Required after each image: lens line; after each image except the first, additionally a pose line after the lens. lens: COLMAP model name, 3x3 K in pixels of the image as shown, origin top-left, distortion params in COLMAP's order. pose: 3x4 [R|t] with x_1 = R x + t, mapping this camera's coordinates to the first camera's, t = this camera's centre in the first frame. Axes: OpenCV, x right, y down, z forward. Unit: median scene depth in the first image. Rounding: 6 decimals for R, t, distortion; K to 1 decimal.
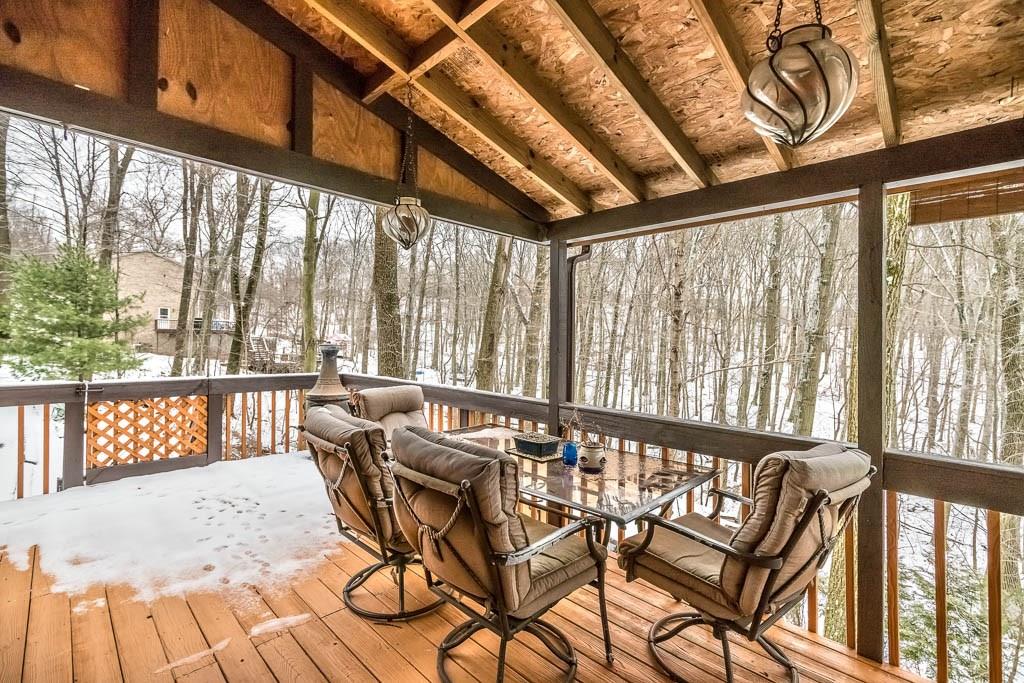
lens RADIAL K [[459.7, 0, 510.0], [0, 459.7, 346.1], [0, 0, 1]] dist [-0.008205, 0.003952]
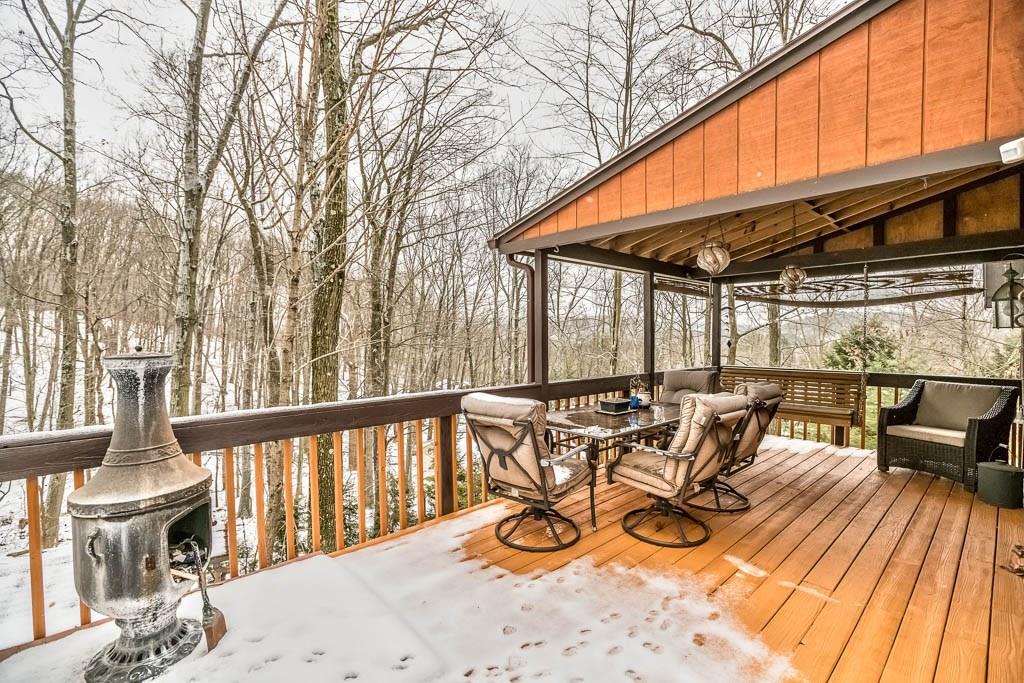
lens RADIAL K [[459.7, 0, 509.6], [0, 459.7, 344.2], [0, 0, 1]] dist [-0.008205, 0.003952]
pose [[0.027298, -0.026701, 0.999271, -1.447952], [-0.006969, 0.999614, 0.026901, -0.023726], [-0.999603, -0.007698, 0.027101, 1.332326]]
